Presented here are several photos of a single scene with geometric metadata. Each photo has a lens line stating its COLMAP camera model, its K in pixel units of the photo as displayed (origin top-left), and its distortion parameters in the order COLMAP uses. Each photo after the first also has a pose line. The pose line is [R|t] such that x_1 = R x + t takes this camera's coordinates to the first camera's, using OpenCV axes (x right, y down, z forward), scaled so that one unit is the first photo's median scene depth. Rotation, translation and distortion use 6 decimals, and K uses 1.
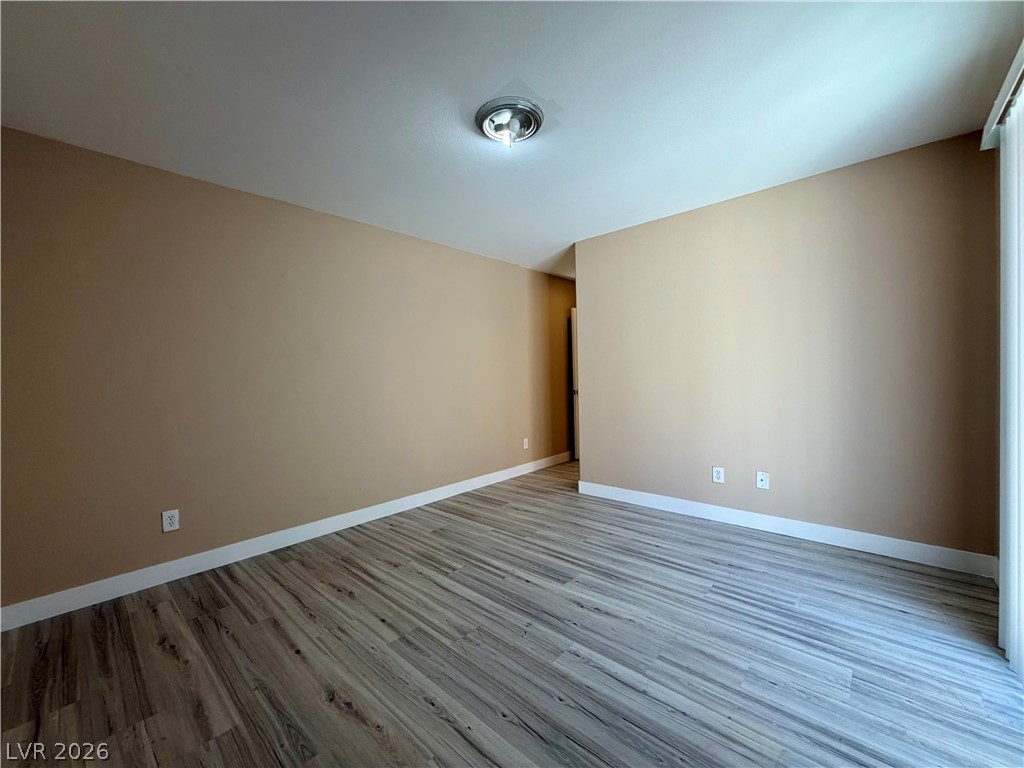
lens RADIAL K [[417.0, 0, 513.8], [0, 417.0, 374.2], [0, 0, 1]] dist [-0.000689, 0.000103]
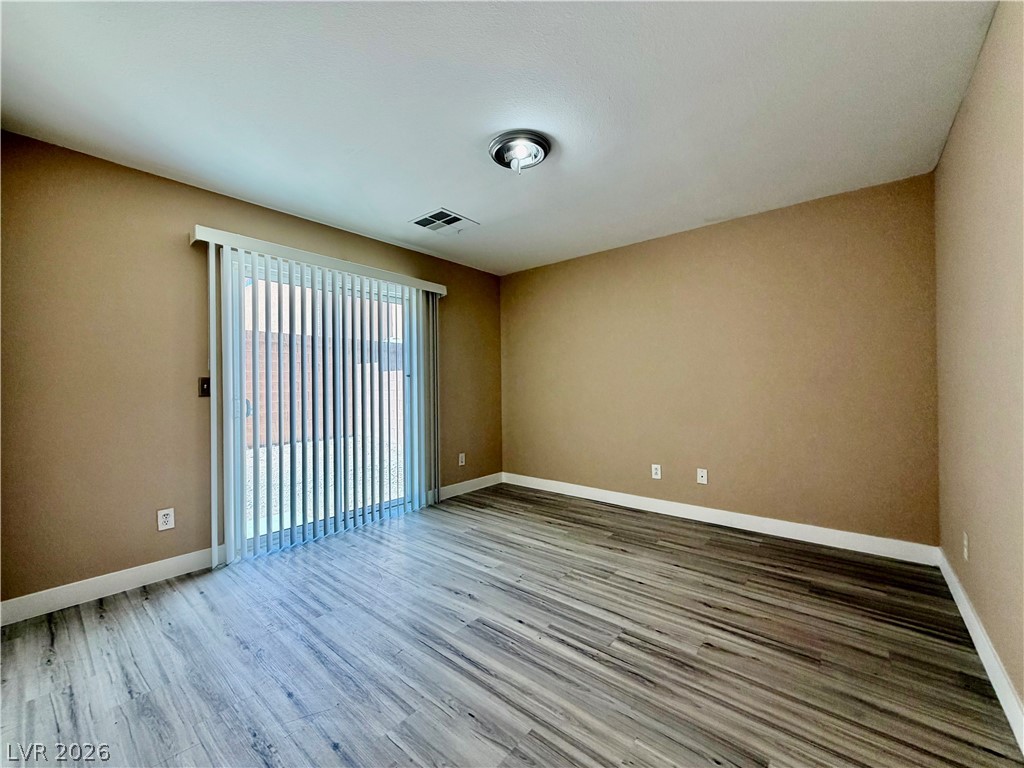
lens RADIAL K [[397.7, 0, 512.0], [0, 397.7, 384.0], [0, 0, 1]] dist [-0.001586, 0.000089]
pose [[-0.998839, 0.036182, -0.031798, 0.057638], [0.036324, 0.999333, -0.003872, 0.013601], [0.031637, -0.005023, -0.999487, 1.768622]]
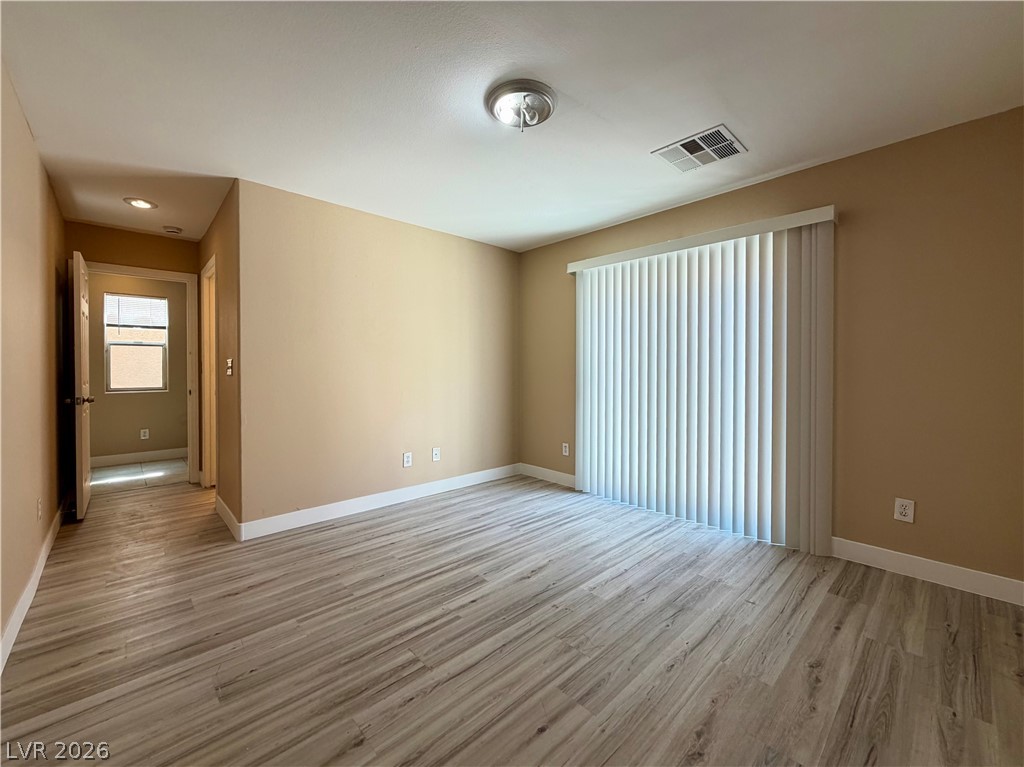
lens RADIAL K [[417.0, 0, 513.8], [0, 417.0, 373.7], [0, 0, 1]] dist [-0.000689, 0.000103]
pose [[0.073238, 0.011635, 0.997247, -0.821164], [-0.002562, 0.999931, -0.011478, 0.026237], [-0.997311, -0.001715, 0.073263, 0.830850]]
